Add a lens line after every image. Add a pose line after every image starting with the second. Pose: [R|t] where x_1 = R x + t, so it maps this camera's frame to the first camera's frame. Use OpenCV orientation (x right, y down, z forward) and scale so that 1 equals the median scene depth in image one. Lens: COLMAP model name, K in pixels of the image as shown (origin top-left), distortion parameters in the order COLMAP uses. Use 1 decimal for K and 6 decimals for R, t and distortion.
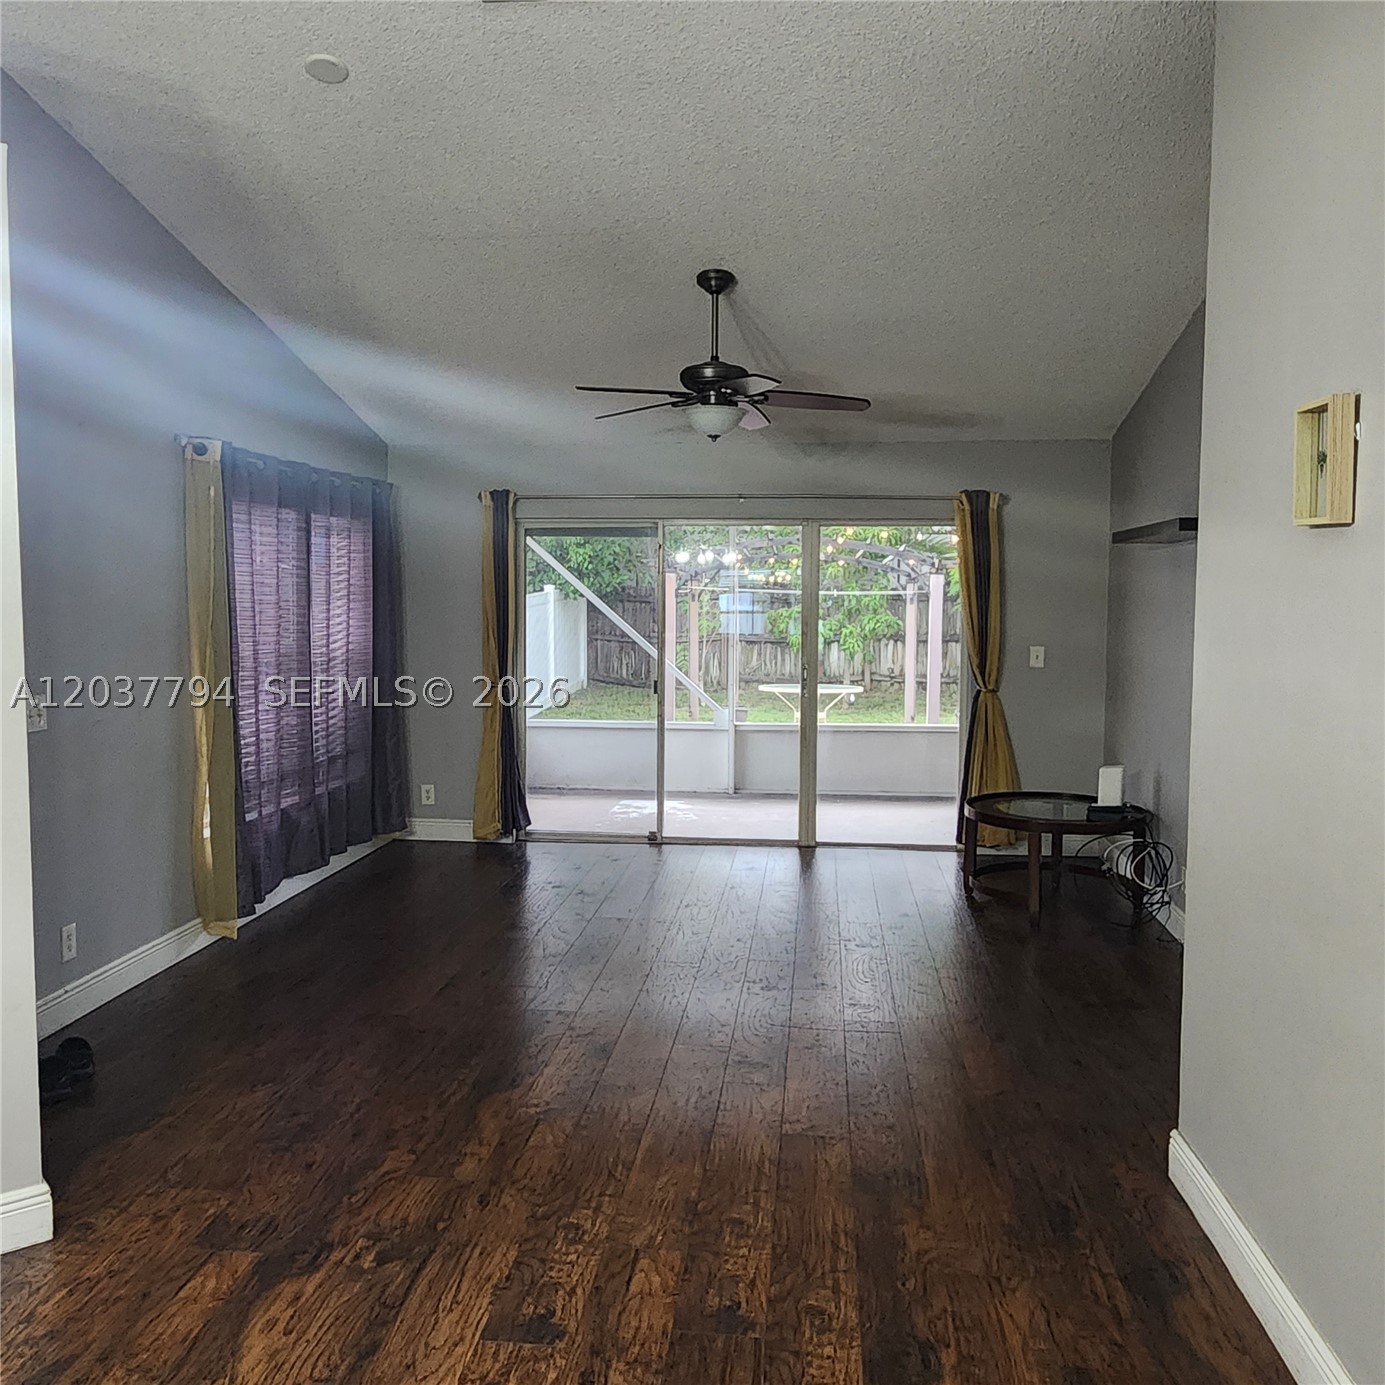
lens RADIAL K [[1169.6, 0, 690.5], [0, 1169.6, 681.3], [0, 0, 1]] dist [-0.007847, 0.005981]
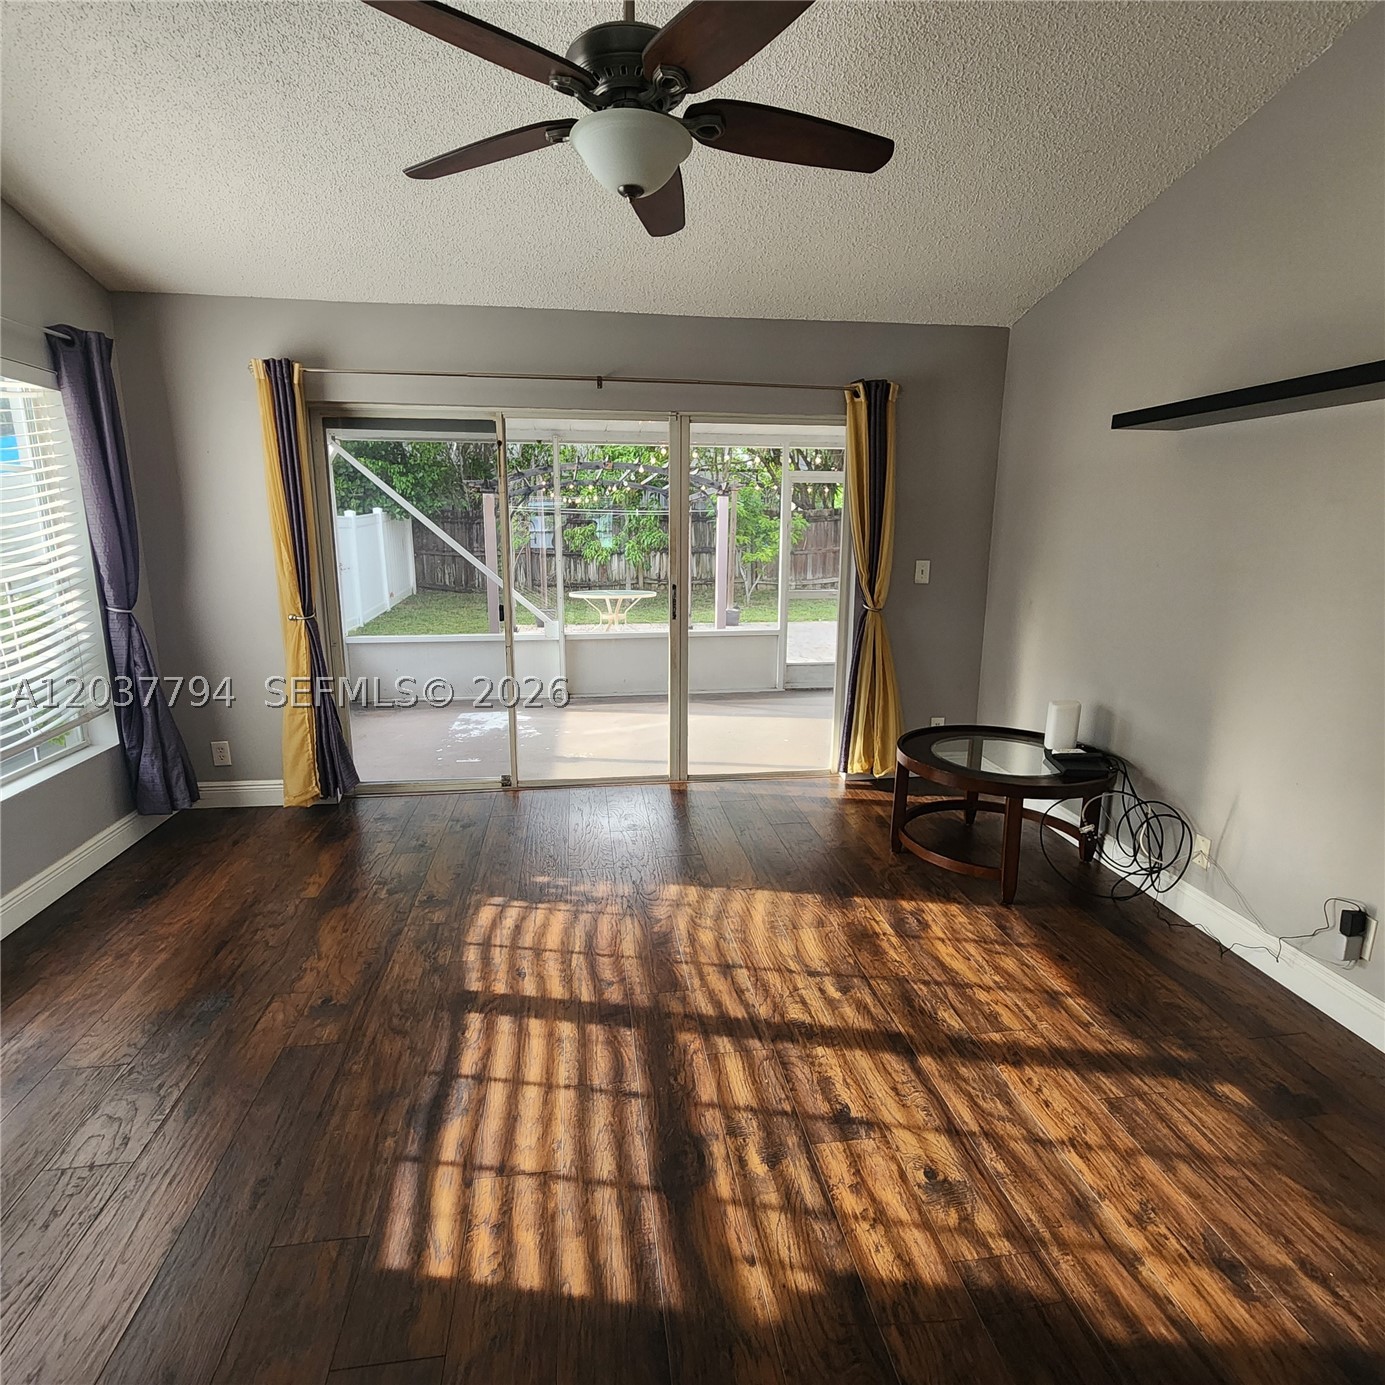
lens RADIAL K [[758.0, 0, 681.8], [0, 758.0, 681.9], [0, 0, 1]] dist [0.006229, -0.003403]
pose [[0.969689, -0.051773, 0.238796, -0.047973], [0.019154, 0.990394, 0.136944, -0.024107], [-0.243592, -0.128219, 0.961365, 0.542209]]
